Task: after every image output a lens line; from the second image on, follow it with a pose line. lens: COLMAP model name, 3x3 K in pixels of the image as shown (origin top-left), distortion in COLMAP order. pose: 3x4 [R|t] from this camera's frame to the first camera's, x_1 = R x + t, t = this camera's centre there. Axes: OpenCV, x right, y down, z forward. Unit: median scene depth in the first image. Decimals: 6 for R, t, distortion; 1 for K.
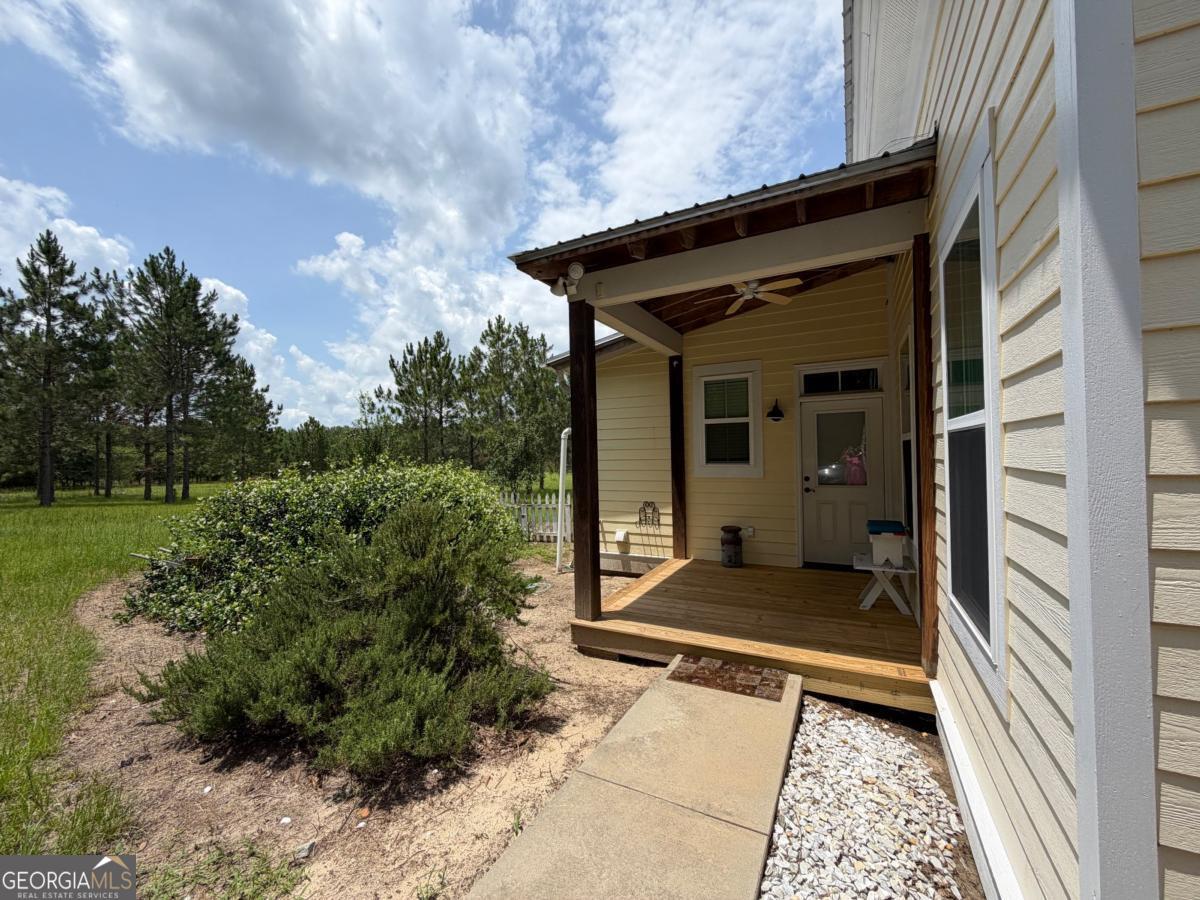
lens RADIAL K [[479.8, 0, 600.0], [0, 479.8, 450.0], [0, 0, 1]] dist [0.001343, -0.000014]
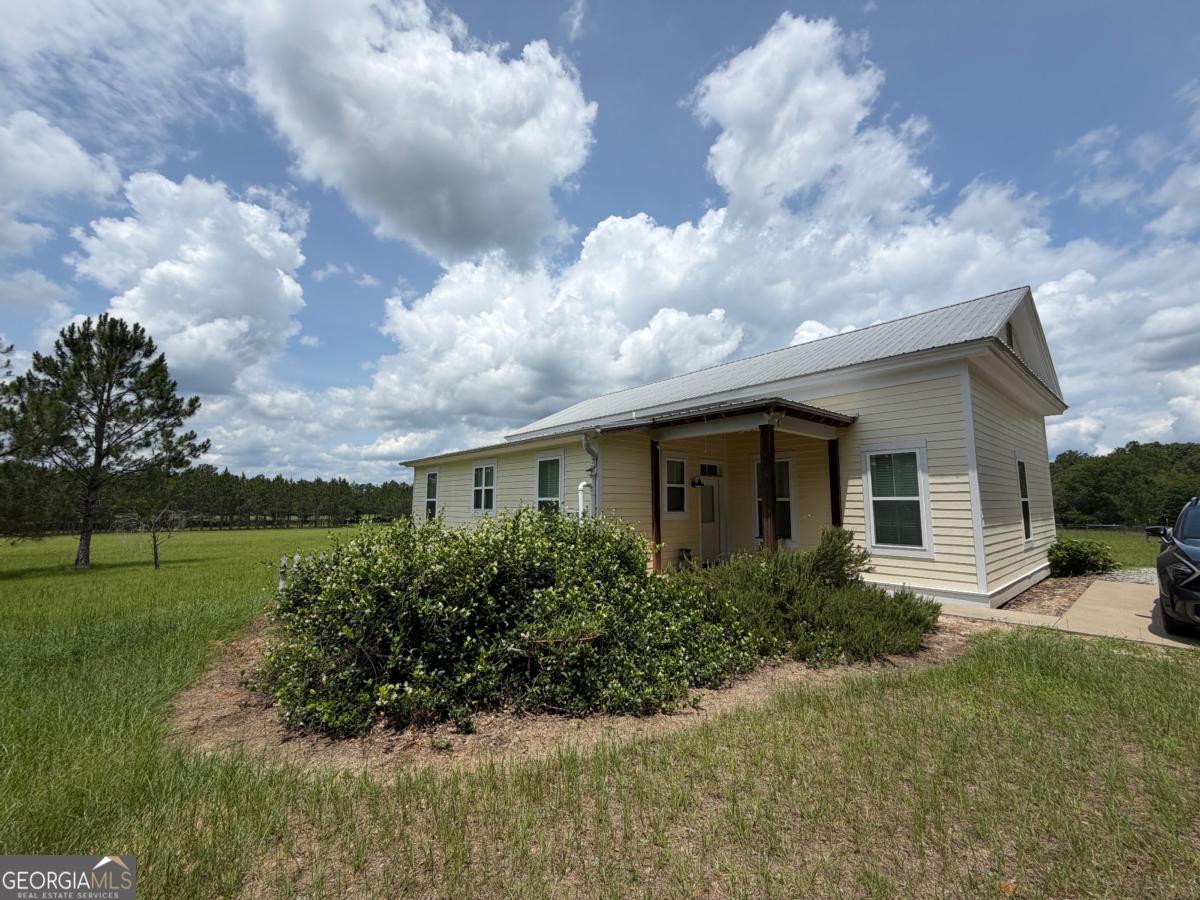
lens RADIAL K [[479.8, 0, 600.0], [0, 479.8, 450.0], [0, 0, 1]] dist [0.001343, -0.000014]
pose [[0.365079, 0.116173, 0.923700, -1.382252], [-0.030822, 0.993148, -0.112726, 0.010992], [-0.930466, 0.012684, 0.366159, 0.637791]]
